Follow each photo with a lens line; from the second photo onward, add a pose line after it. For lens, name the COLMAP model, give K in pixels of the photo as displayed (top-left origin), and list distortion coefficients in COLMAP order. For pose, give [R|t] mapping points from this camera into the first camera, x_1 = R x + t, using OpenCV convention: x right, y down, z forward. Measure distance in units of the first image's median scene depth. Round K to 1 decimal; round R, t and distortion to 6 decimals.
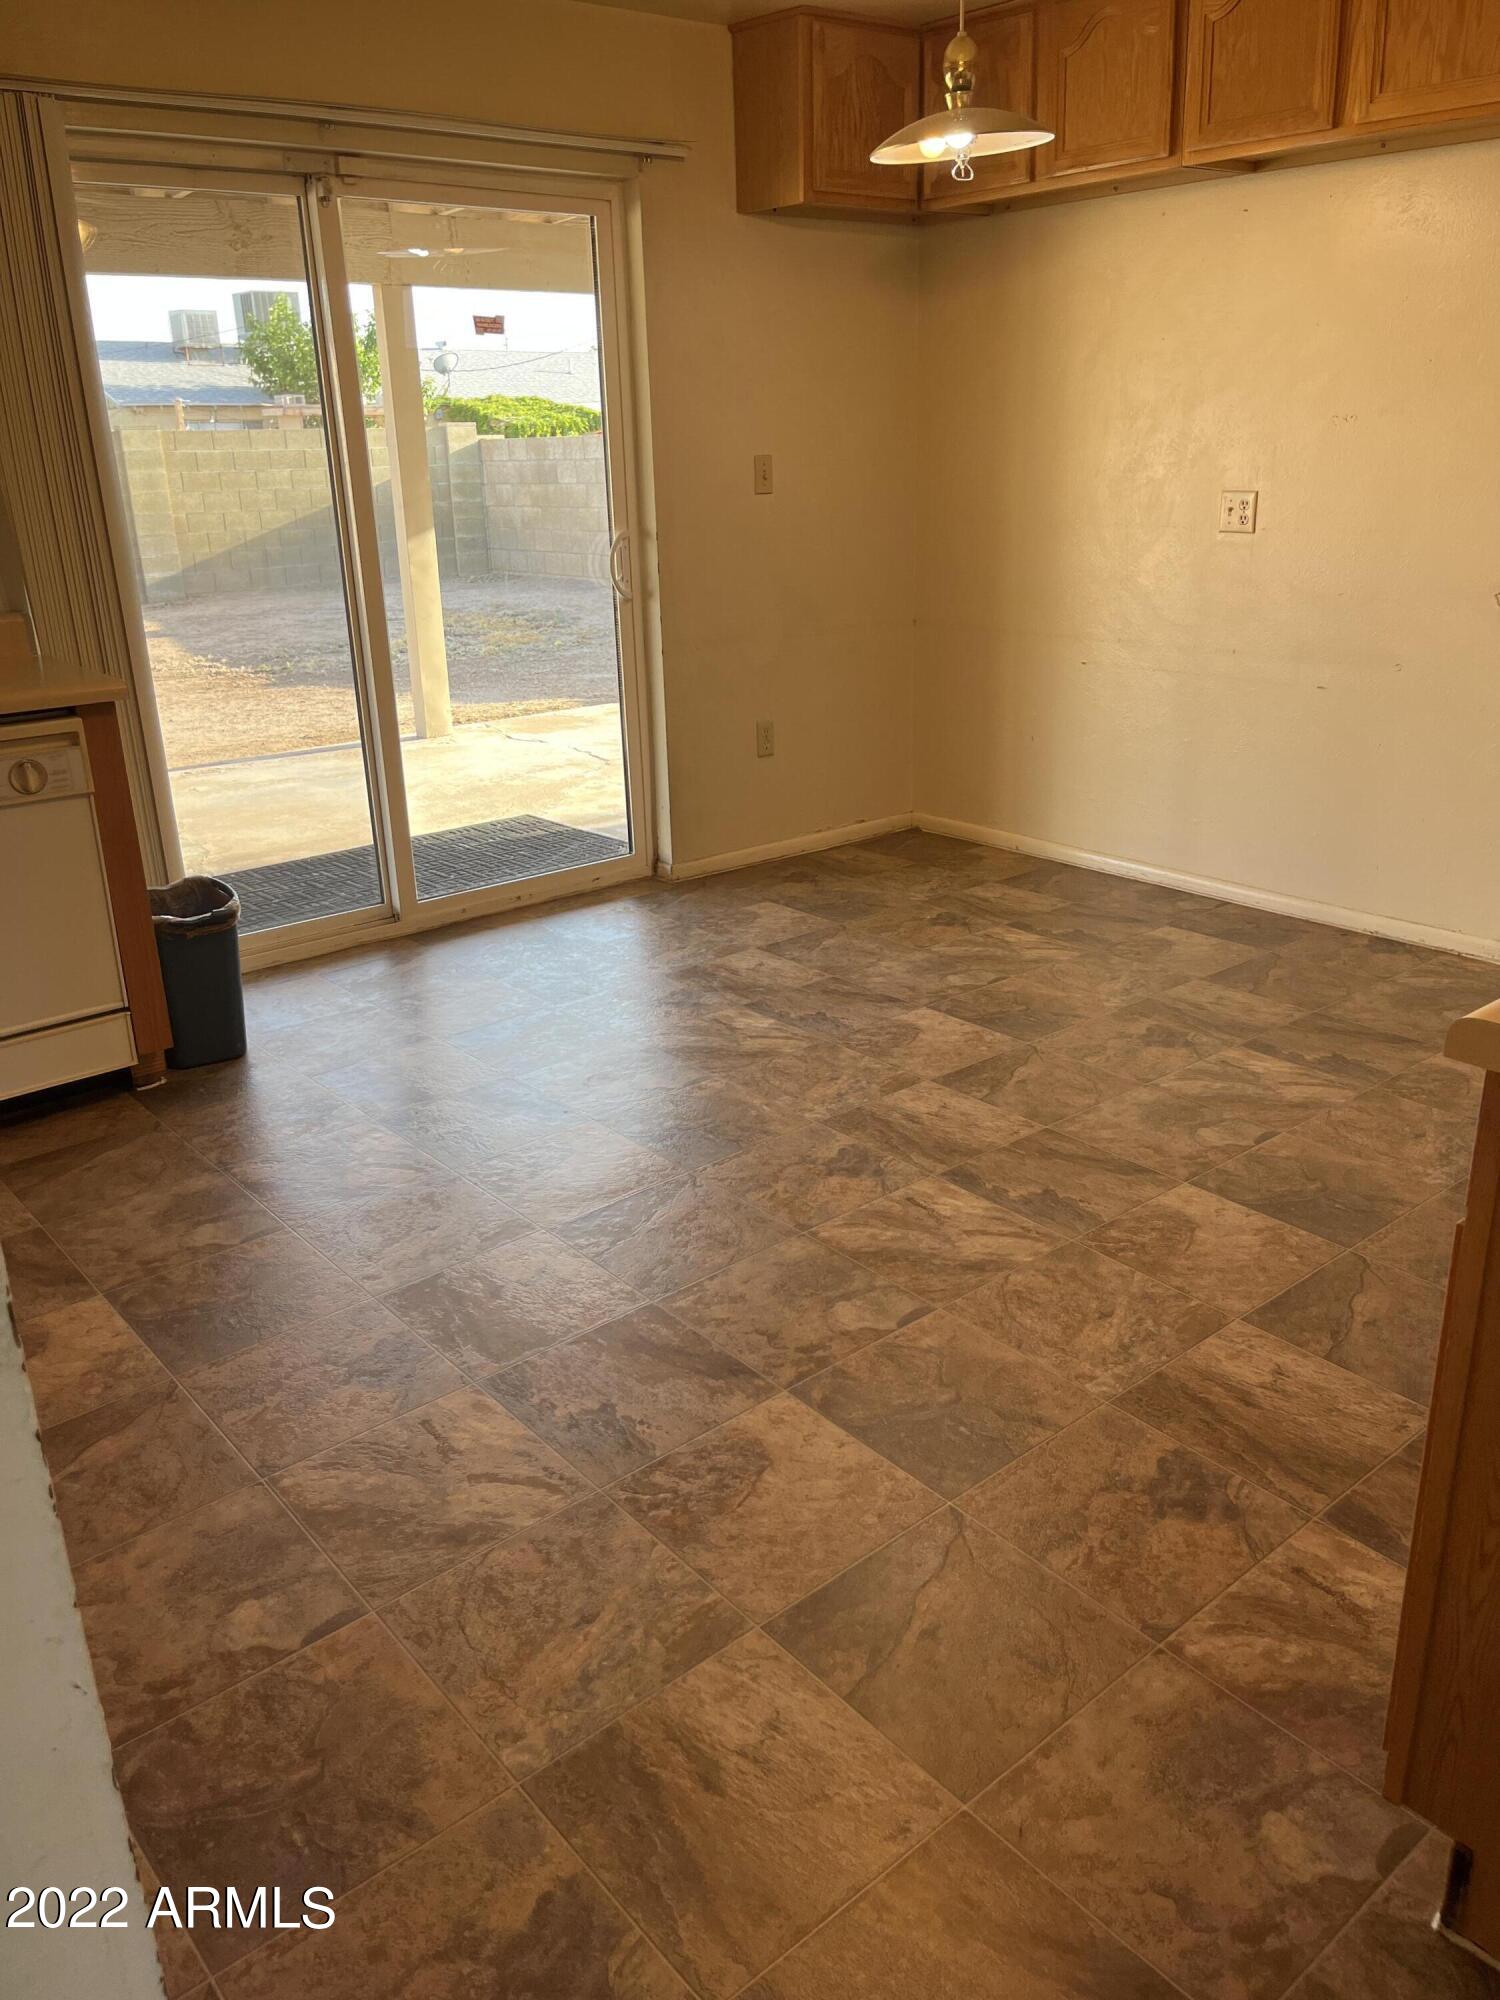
lens RADIAL K [[1507.9, 0, 762.1], [0, 1507.9, 995.4], [0, 0, 1]] dist [0.071098, -0.093675]
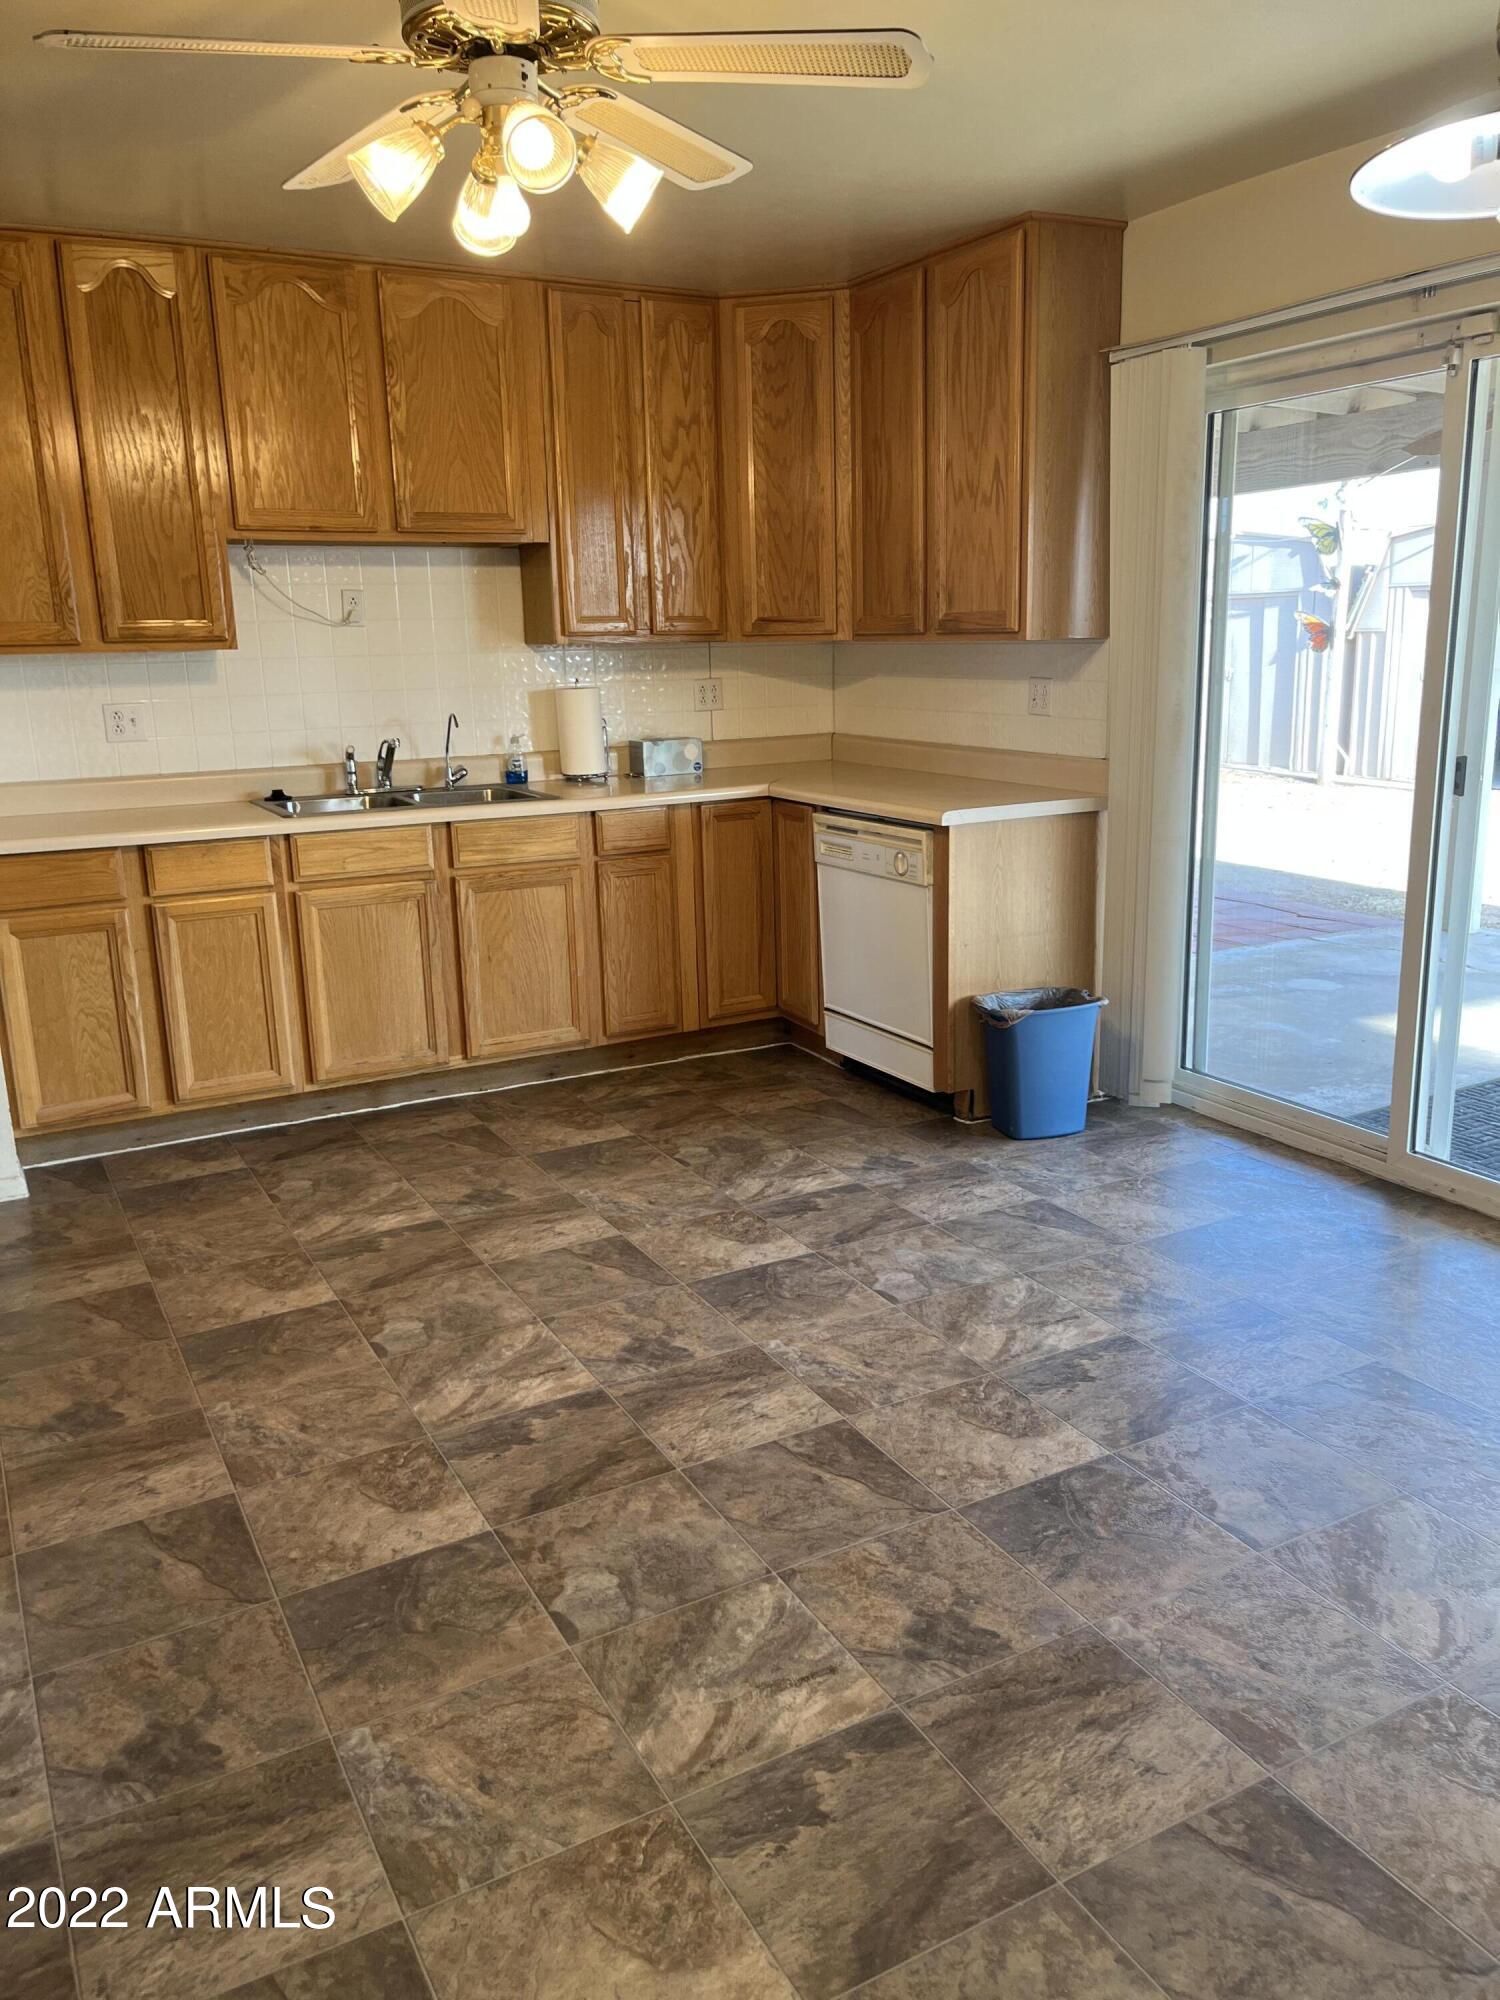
lens RADIAL K [[1507.9, 0, 761.5], [0, 1507.9, 1003.9], [0, 0, 1]] dist [0.071098, -0.093675]
pose [[-0.186165, 0.267205, -0.945486, 0.925189], [-0.314589, 0.895437, 0.315003, -0.431649], [0.930794, 0.356082, -0.082639, 1.046625]]
